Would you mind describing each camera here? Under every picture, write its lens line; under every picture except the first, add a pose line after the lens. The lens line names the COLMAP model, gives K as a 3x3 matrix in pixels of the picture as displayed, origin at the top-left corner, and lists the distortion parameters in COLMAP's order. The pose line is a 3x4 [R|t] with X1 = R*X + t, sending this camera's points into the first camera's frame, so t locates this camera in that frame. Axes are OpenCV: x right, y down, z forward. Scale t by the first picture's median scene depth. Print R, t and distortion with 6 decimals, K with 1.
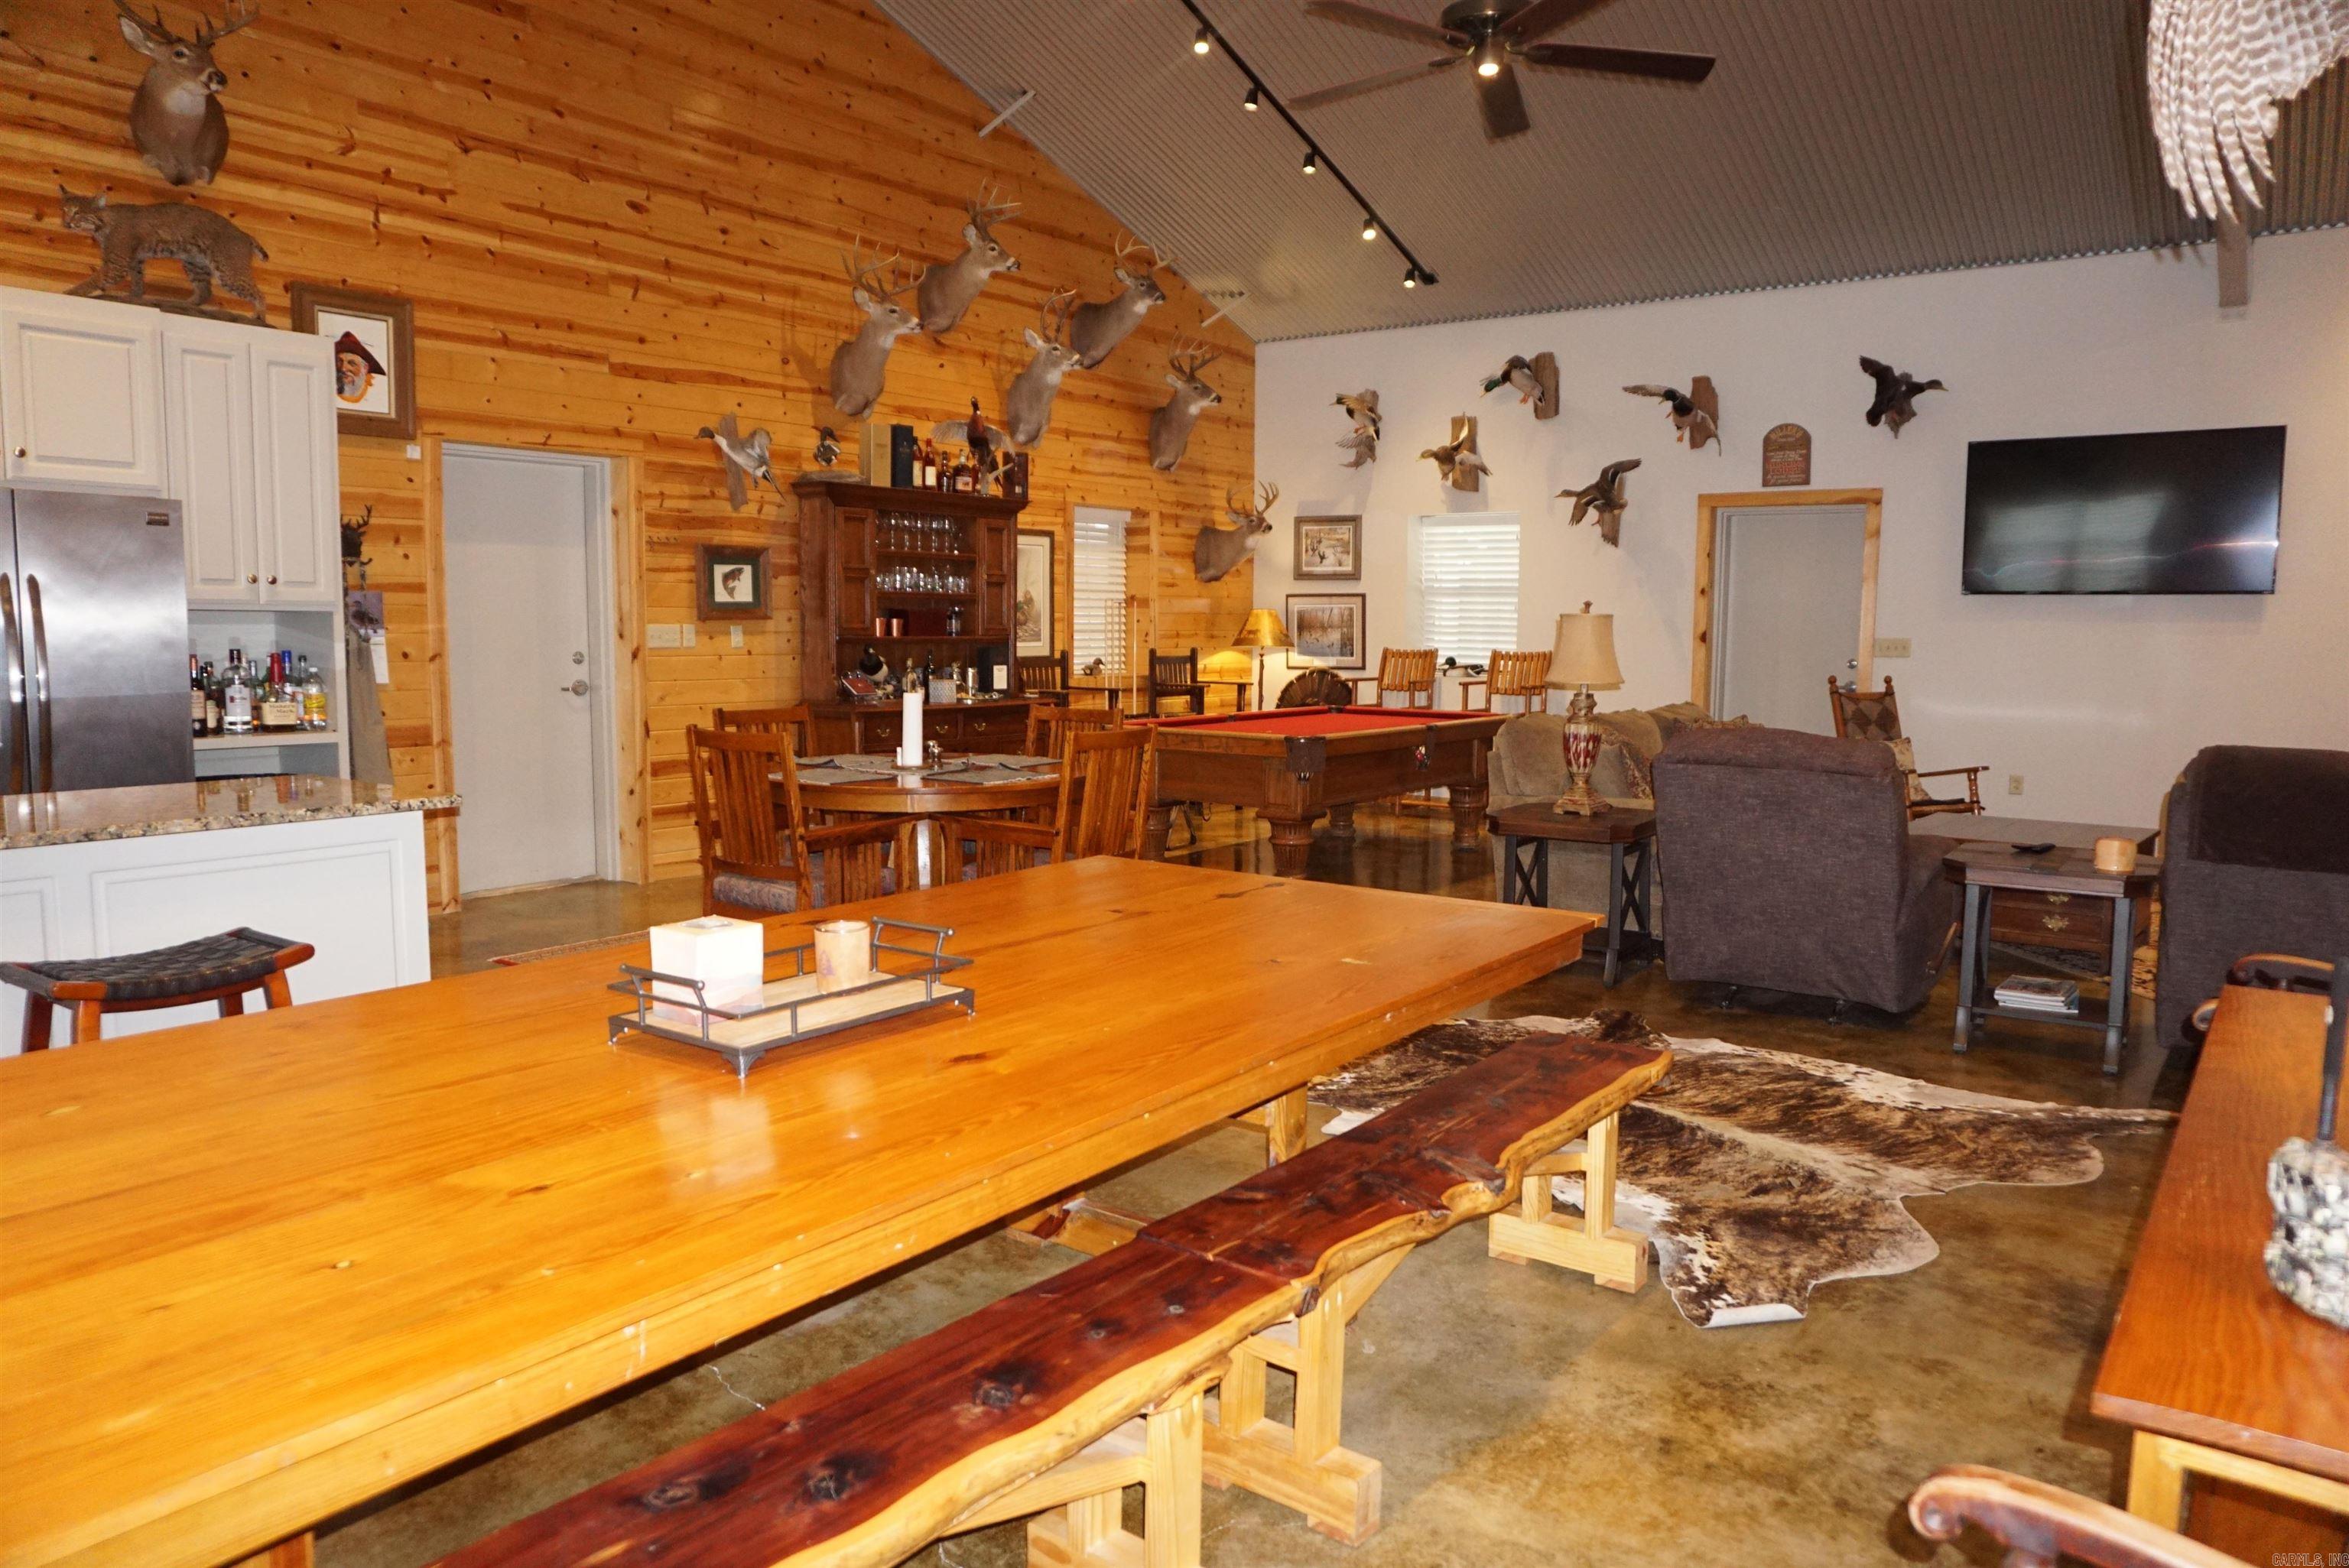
lens RADIAL K [[1569.4, 0, 1178.3], [0, 1569.4, 786.7], [0, 0, 1]] dist [-0.053667, 0.035148]
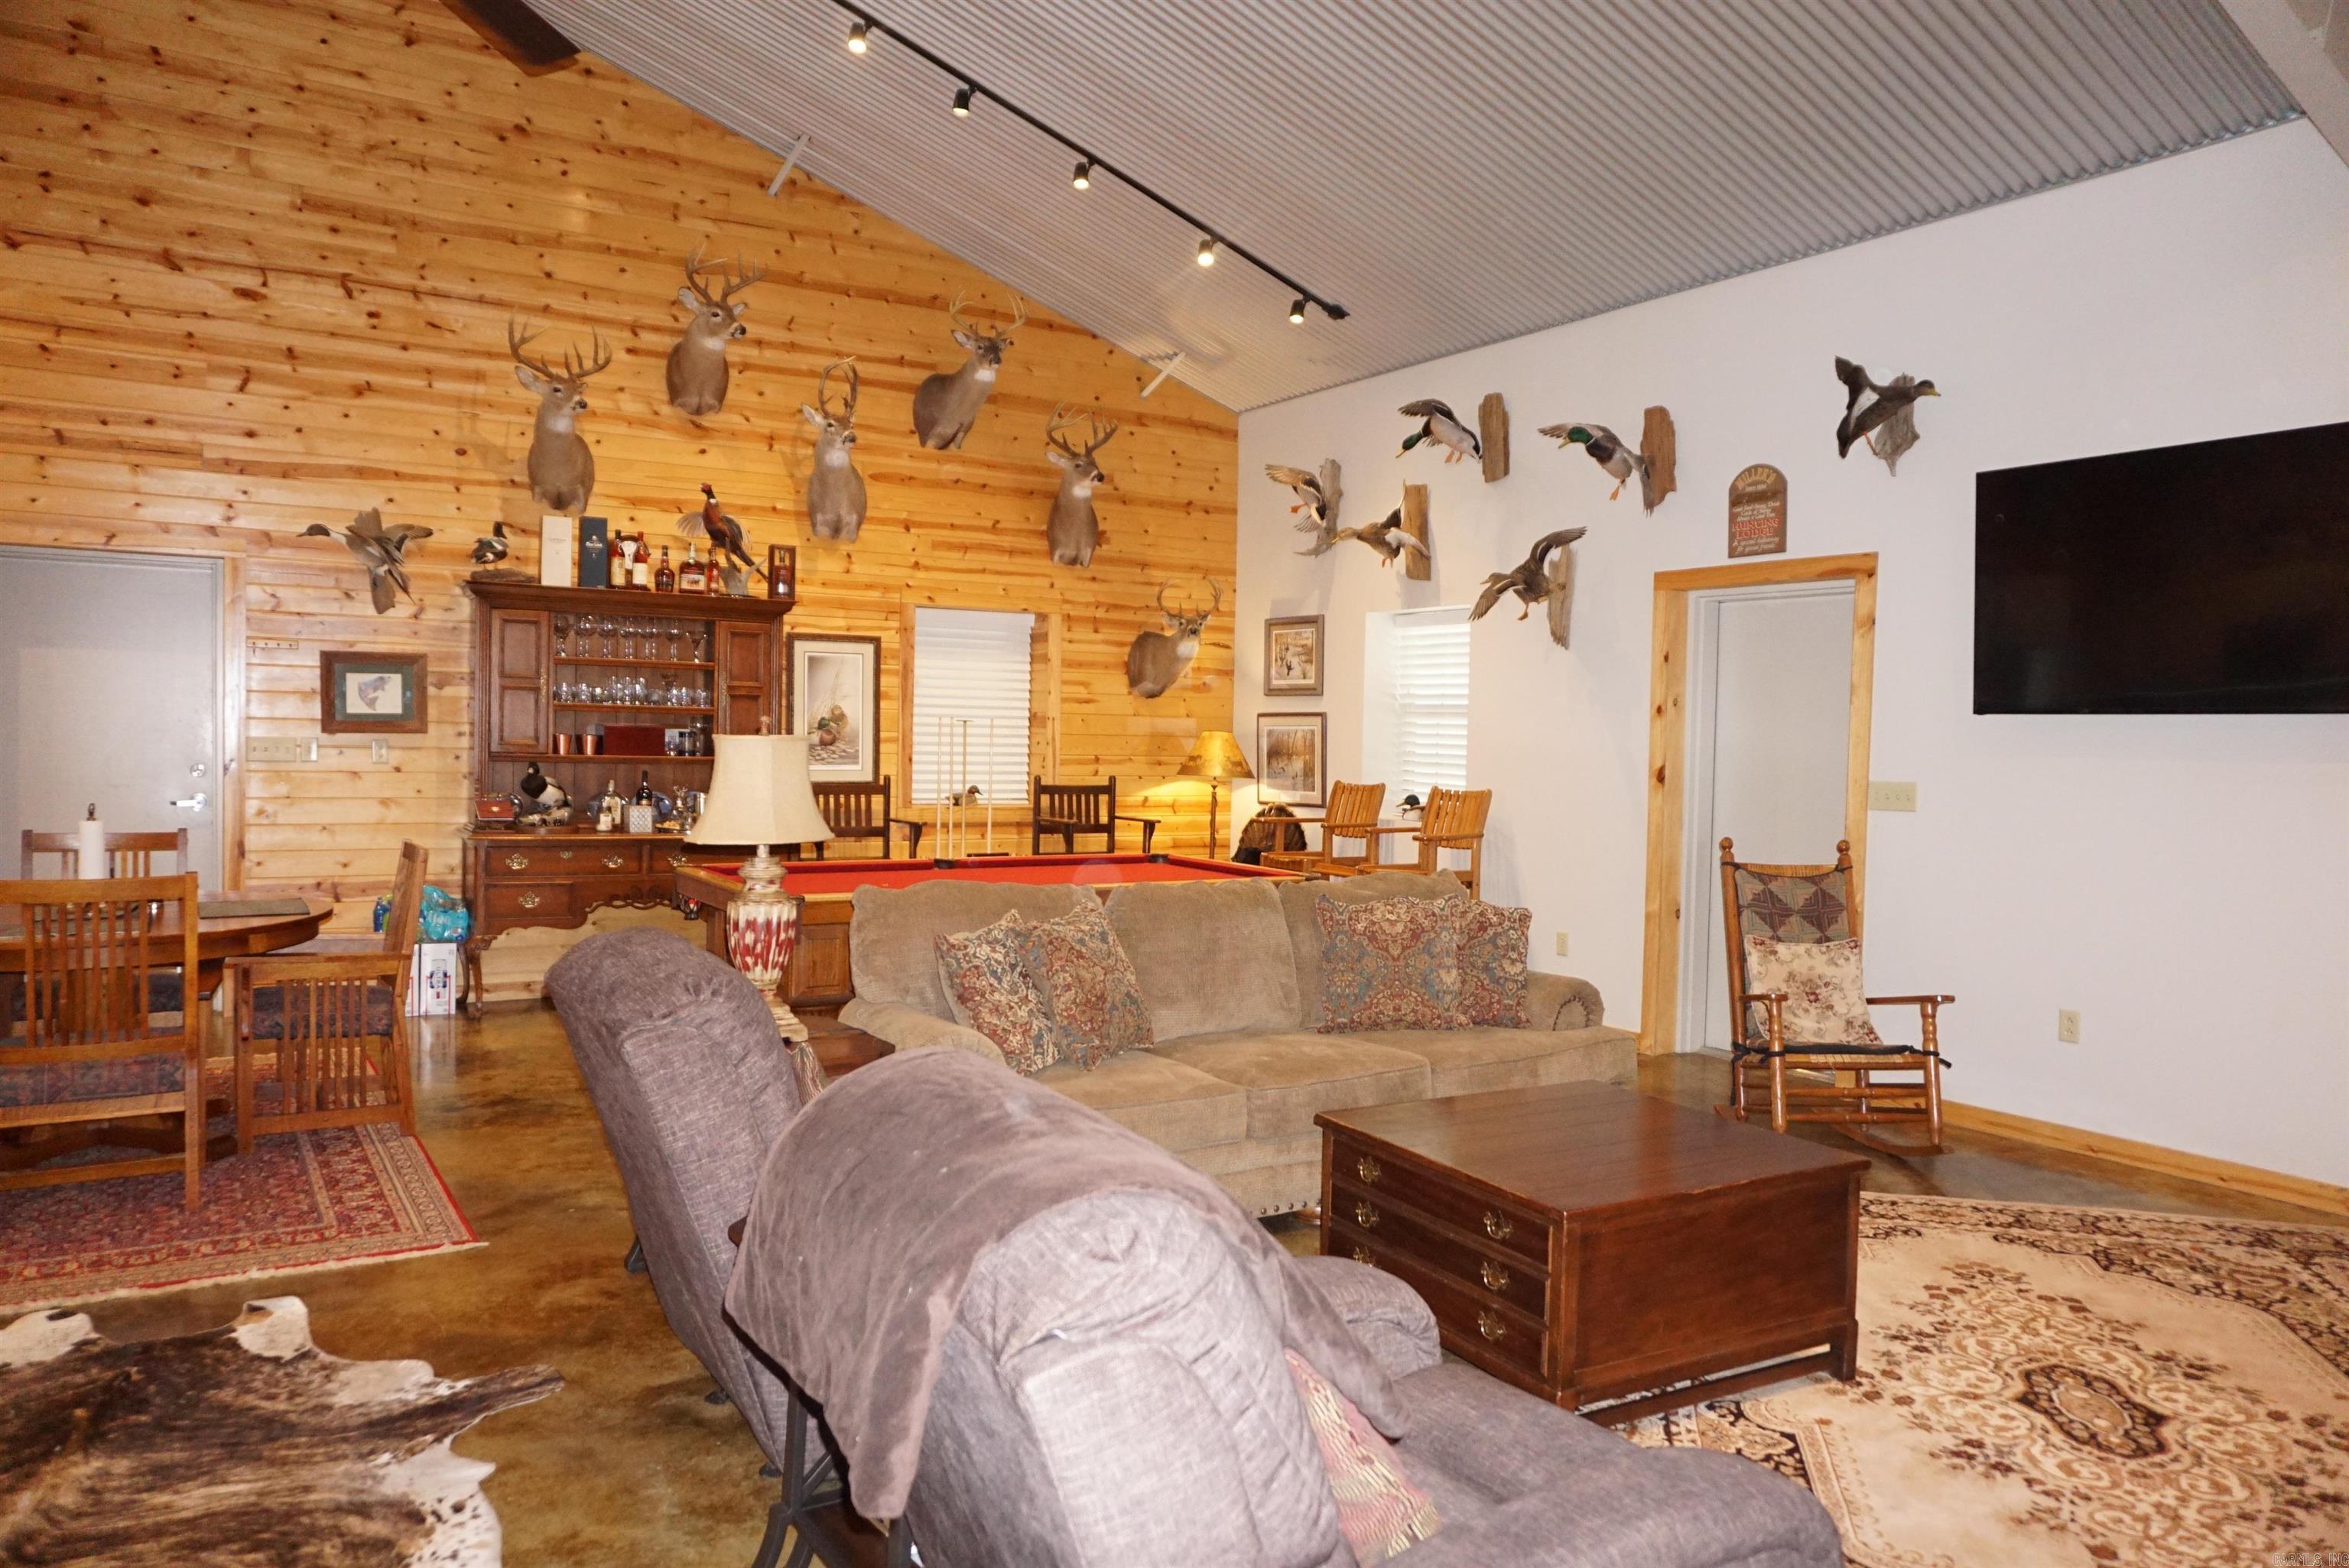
lens RADIAL K [[1564.4, 0, 1175.6], [0, 1564.4, 791.5], [0, 0, 1]] dist [-0.058208, 0.040831]
pose [[0.927905, 0.025255, -0.371961, 0.507744], [-0.053495, 0.996398, -0.065798, -0.040093], [0.368959, 0.080953, 0.925913, 0.355560]]
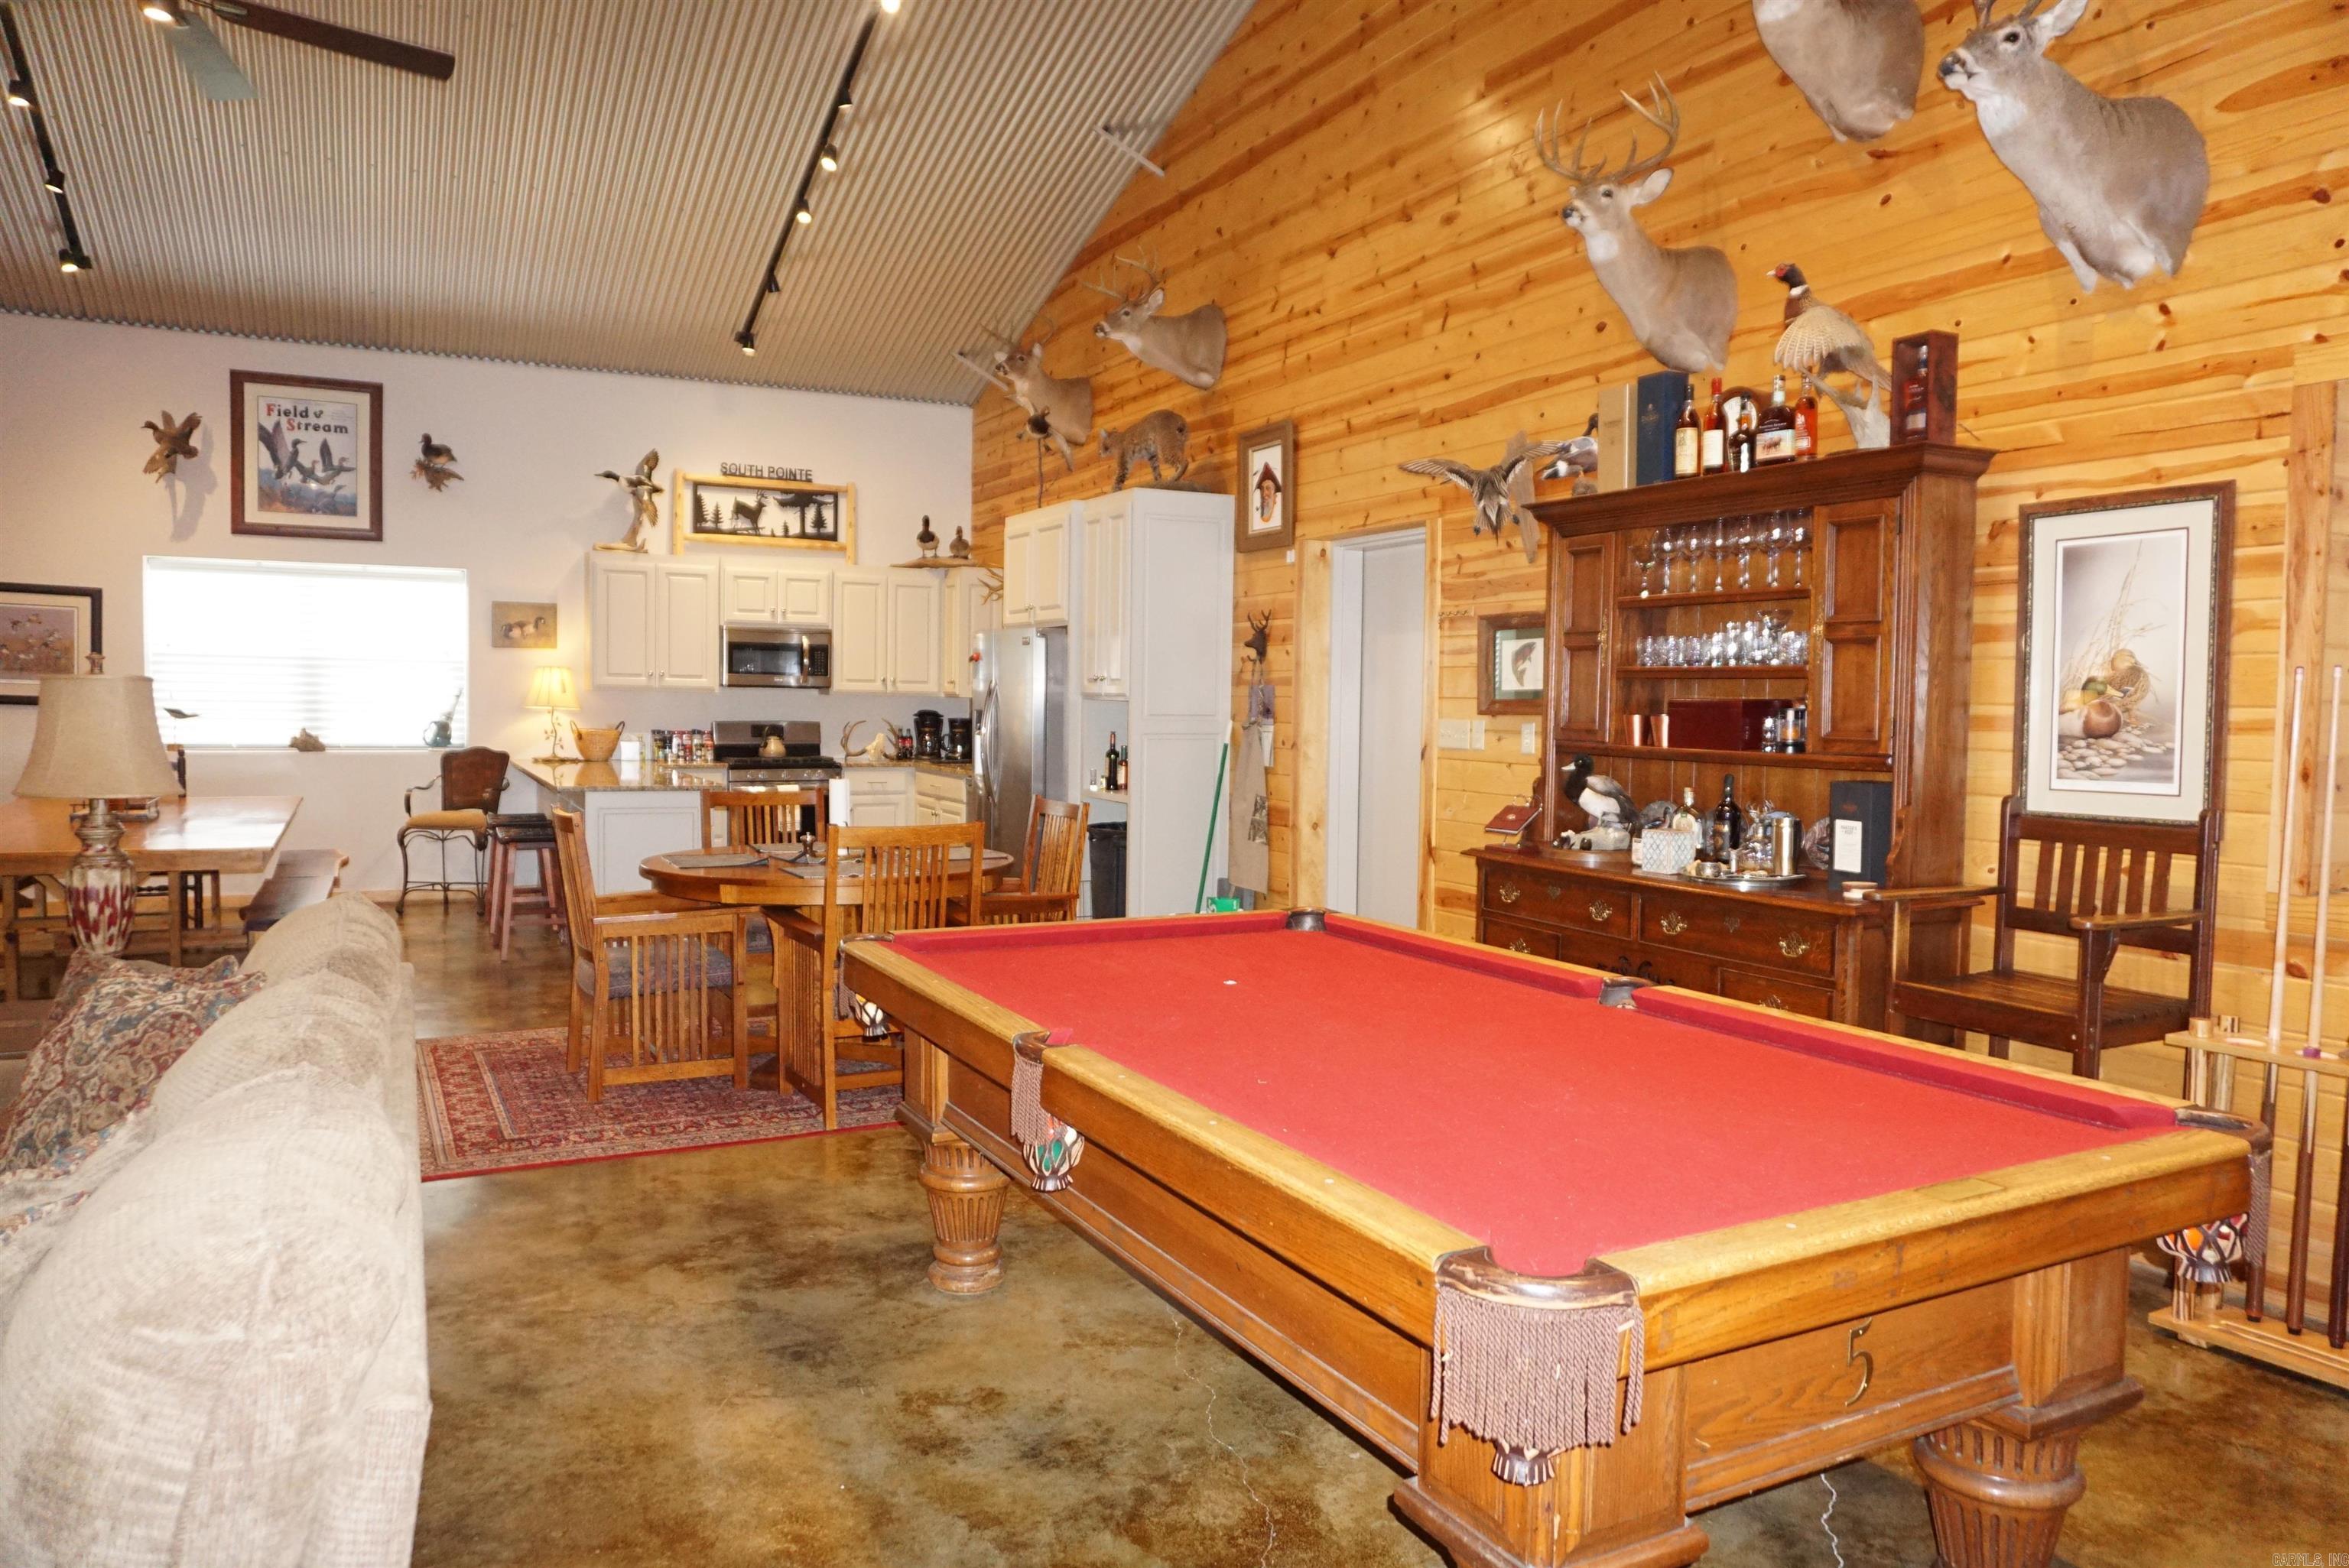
lens RADIAL K [[1564.4, 0, 1175.6], [0, 1564.4, 791.5], [0, 0, 1]] dist [-0.058208, 0.040831]
pose [[-0.448184, 0.035082, -0.893253, 0.452853], [-0.112367, 0.989093, 0.095226, -0.127854], [0.886851, 0.143051, -0.439353, 1.231901]]
